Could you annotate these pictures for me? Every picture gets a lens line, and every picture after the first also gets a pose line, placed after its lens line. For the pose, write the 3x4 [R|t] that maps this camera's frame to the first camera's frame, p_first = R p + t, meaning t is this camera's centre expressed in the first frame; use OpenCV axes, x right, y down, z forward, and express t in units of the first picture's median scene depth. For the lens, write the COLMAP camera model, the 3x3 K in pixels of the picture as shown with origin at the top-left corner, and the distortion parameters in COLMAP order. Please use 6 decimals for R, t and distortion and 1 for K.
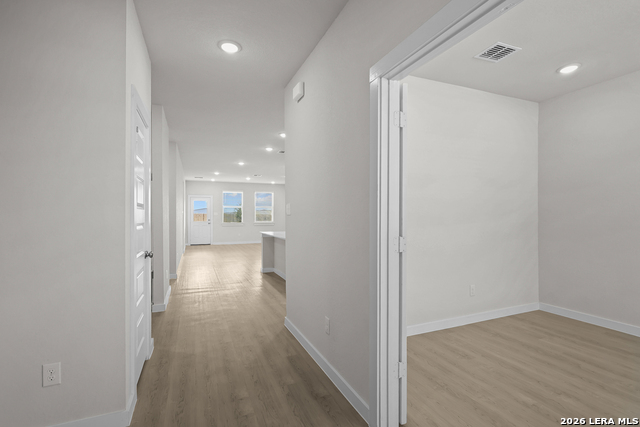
lens RADIAL K [[295.8, 0, 315.9], [0, 295.8, 215.3], [0, 0, 1]] dist [-0.002832, 0.000194]
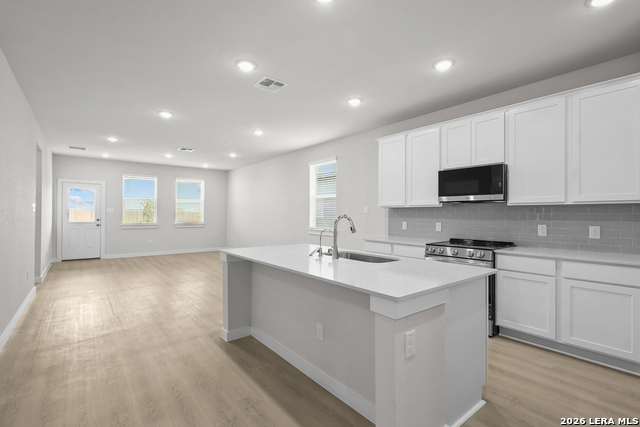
lens RADIAL K [[295.8, 0, 313.7], [0, 295.8, 214.8], [0, 0, 1]] dist [-0.002832, 0.000194]
pose [[0.962593, 0.009228, 0.270793, -0.091949], [-0.009756, 0.999952, 0.000605, 0.000448], [-0.270775, -0.003224, 0.962637, 0.278892]]
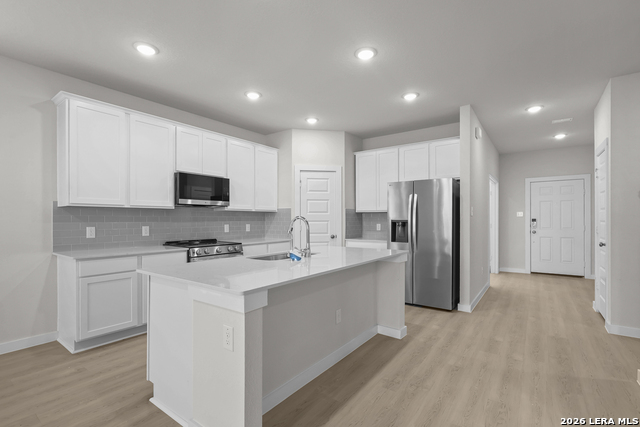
lens RADIAL K [[295.8, 0, 321.0], [0, 295.8, 221.7], [0, 0, 1]] dist [-0.002832, 0.000194]
pose [[-0.521795, -0.005511, 0.853053, -0.209435], [0.000125, 0.999979, 0.006536, 0.001809], [-0.853071, 0.003517, -0.521784, 0.563269]]
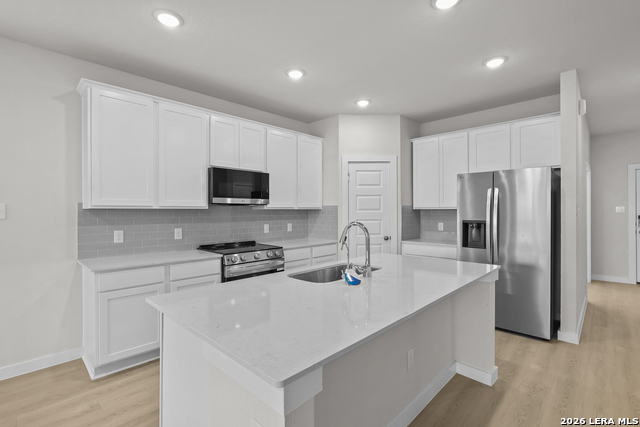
lens RADIAL K [[295.8, 0, 321.0], [0, 295.8, 212.4], [0, 0, 1]] dist [-0.002832, 0.000194]
pose [[-0.400913, -0.001691, 0.916115, -0.160162], [0.003056, 0.999990, 0.003183, -0.006459], [-0.916111, 0.004076, -0.400903, 0.547663]]
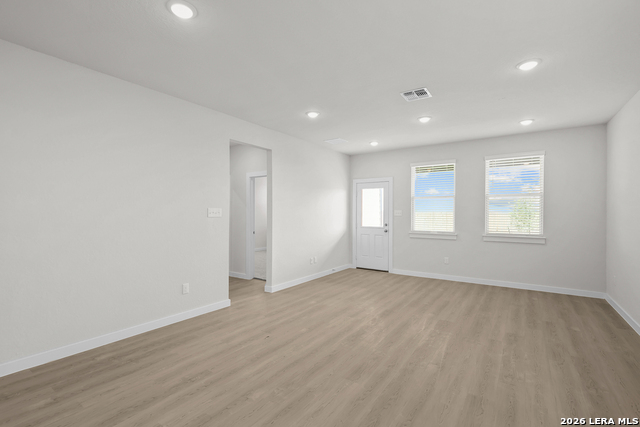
lens RADIAL K [[295.8, 0, 315.9], [0, 295.8, 217.1], [0, 0, 1]] dist [-0.002832, 0.000194]
pose [[0.536026, 0.015385, -0.844061, 0.011944], [-0.001236, 0.999847, 0.017440, -0.006577], [0.844201, -0.008305, 0.535963, 0.633052]]
